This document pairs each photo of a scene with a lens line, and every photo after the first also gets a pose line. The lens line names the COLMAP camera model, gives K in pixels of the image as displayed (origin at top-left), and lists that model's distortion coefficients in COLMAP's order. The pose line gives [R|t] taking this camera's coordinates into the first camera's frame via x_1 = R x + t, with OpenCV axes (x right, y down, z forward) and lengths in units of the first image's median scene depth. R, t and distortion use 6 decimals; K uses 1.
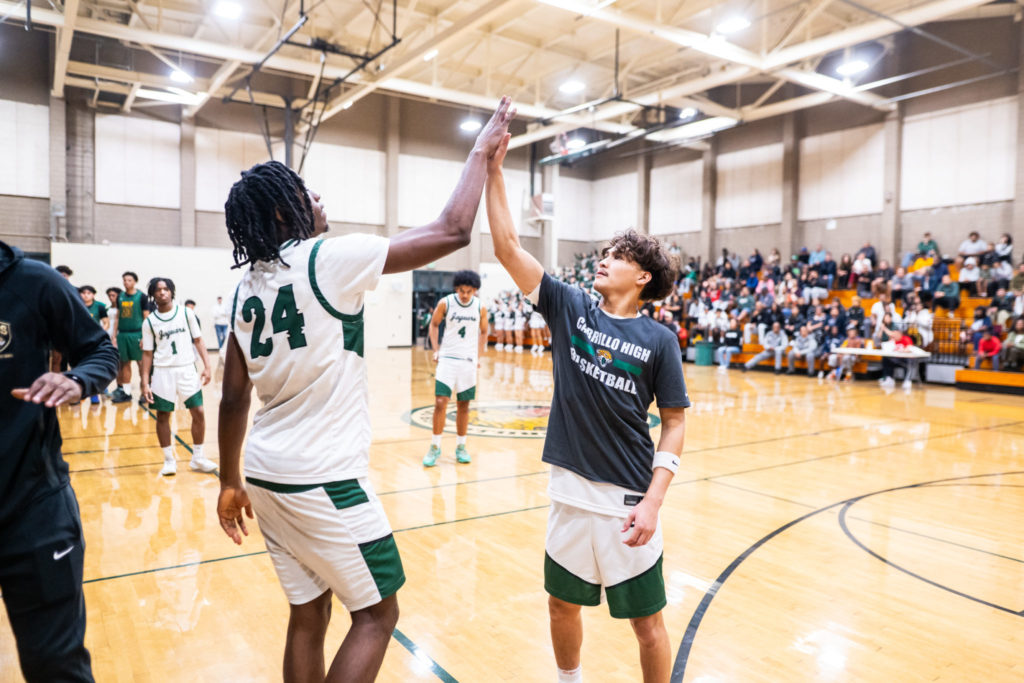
lens RADIAL K [[722.3, 0, 519.8], [0, 722.3, 340.0], [0, 0, 1]] dist [-0.054625, 0.055701]
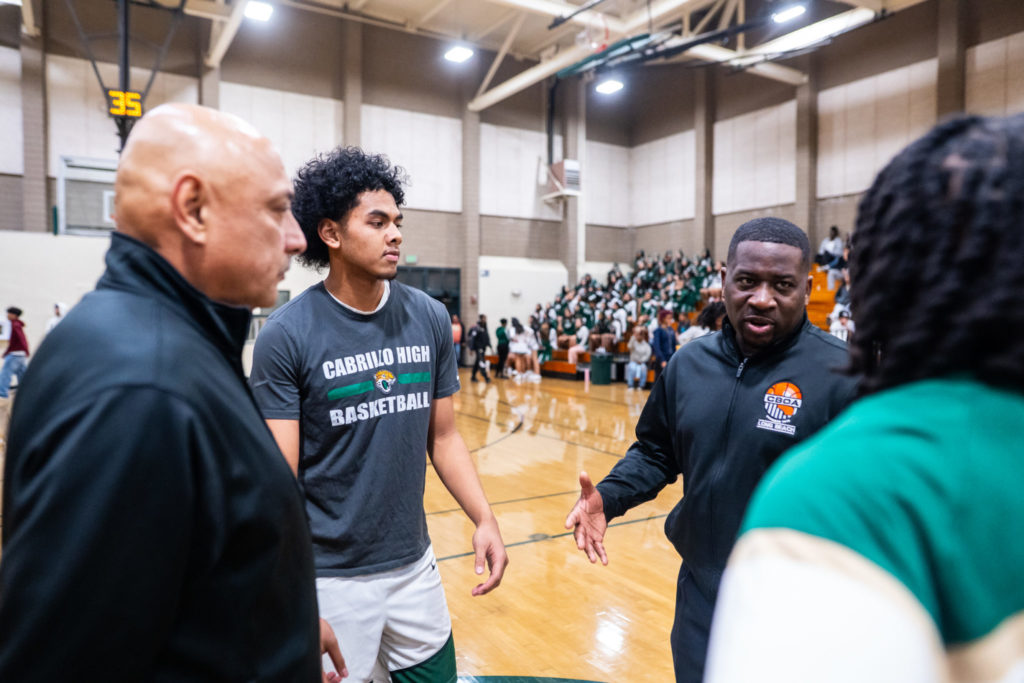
lens RADIAL K [[722.3, 0, 519.8], [0, 722.3, 340.0], [0, 0, 1]] dist [-0.054625, 0.055701]
pose [[0.999420, -0.010828, -0.032293, 0.008194], [0.010411, 0.999861, -0.013041, -0.012441], [0.032430, 0.012698, 0.999393, 0.277649]]
